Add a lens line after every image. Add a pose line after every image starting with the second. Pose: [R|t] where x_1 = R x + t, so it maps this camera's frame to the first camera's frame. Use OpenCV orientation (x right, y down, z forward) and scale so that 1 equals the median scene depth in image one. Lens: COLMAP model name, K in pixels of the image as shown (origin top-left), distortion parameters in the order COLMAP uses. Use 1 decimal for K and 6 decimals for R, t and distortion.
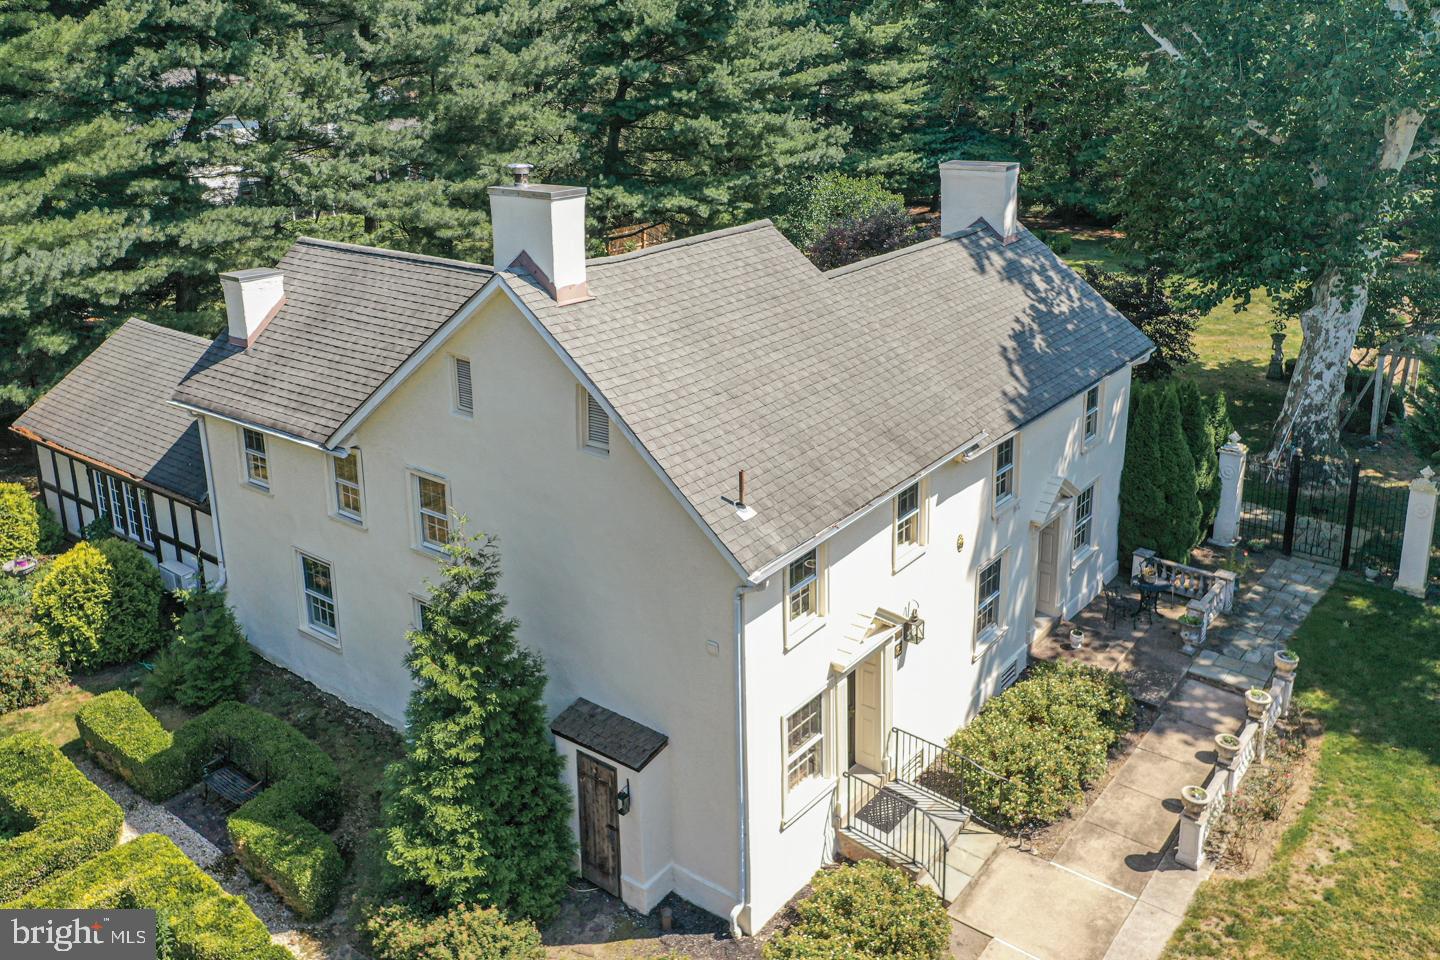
lens RADIAL K [[1163.2, 0, 732.4], [0, 1163.2, 386.6], [0, 0, 1]] dist [0.025966, -0.003886]
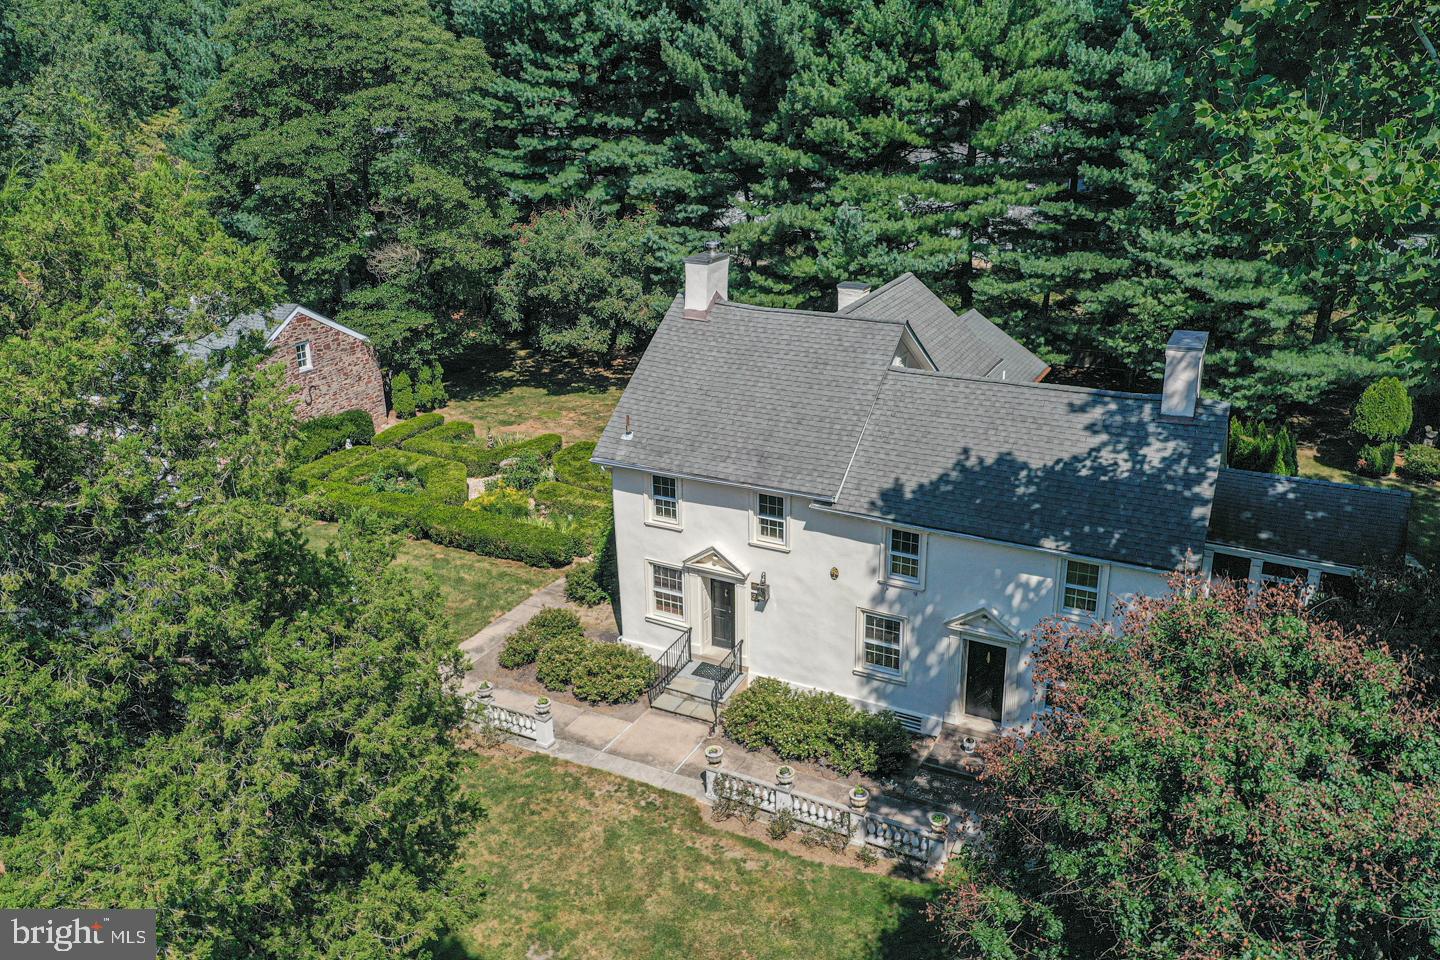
lens RADIAL K [[1163.2, 0, 722.4], [0, 1163.2, 473.8], [0, 0, 1]] dist [0.025966, -0.003886]
pose [[0.175036, 0.364814, -0.914480, 1.474630], [-0.271941, 0.910600, 0.311215, -0.388927], [0.946261, 0.194210, 0.258596, 0.520266]]
